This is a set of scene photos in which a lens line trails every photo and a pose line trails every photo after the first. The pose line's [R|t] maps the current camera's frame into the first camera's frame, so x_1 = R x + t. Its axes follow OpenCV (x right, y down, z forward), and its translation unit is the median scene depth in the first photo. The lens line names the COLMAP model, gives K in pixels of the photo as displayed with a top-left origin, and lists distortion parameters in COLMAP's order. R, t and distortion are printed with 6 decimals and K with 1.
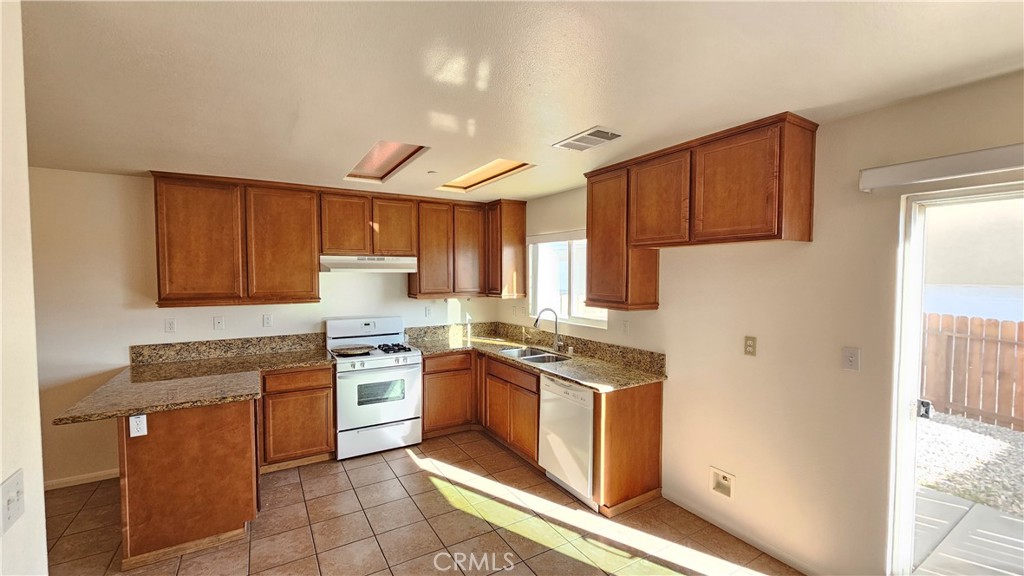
lens RADIAL K [[416.3, 0, 508.5], [0, 416.3, 290.0], [0, 0, 1]] dist [-0.002925, -0.000092]
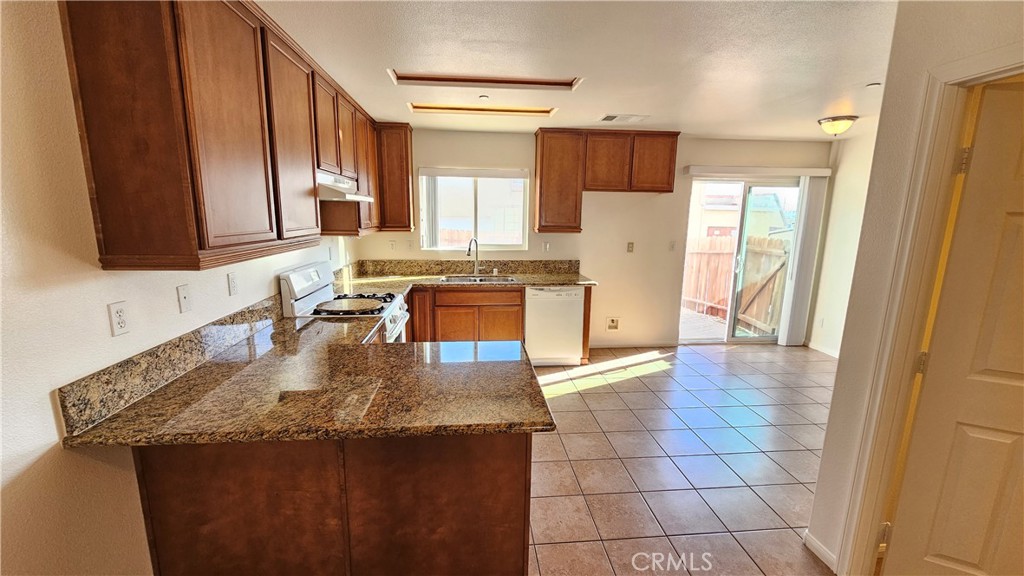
lens RADIAL K [[416.3, 0, 508.6], [0, 416.3, 288.3], [0, 0, 1]] dist [-0.002925, -0.000092]
pose [[0.436346, -0.155123, 0.886306, -1.125781], [0.023989, 0.986682, 0.160880, -0.000774], [-0.899459, -0.048938, 0.434256, 0.534276]]
